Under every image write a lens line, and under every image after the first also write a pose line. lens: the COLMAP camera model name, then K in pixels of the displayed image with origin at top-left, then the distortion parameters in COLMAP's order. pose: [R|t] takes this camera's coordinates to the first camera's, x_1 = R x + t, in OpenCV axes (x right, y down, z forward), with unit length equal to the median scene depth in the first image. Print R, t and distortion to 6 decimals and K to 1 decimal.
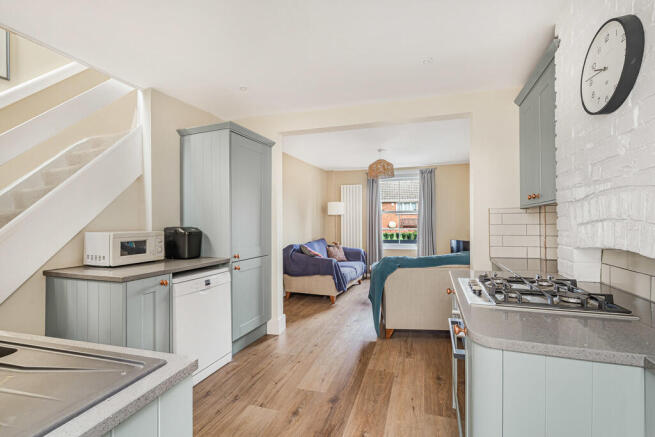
lens RADIAL K [[295.8, 0, 325.8], [0, 295.8, 227.9], [0, 0, 1]] dist [0.002049, 0.000507]
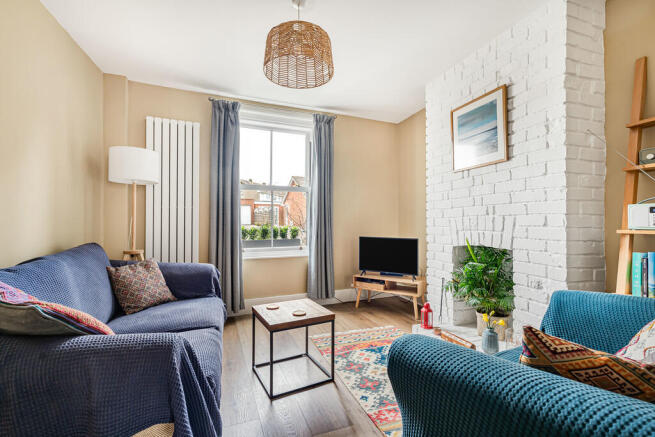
lens RADIAL K [[303.2, 0, 327.5], [0, 303.2, 218.5], [0, 0, 1]] dist [-0.000937, -0.000065]
pose [[0.776647, 0.015737, 0.629739, -0.019720], [0.003268, 0.999574, -0.029010, 0.018161], [-0.629927, 0.024588, 0.776265, 0.529588]]
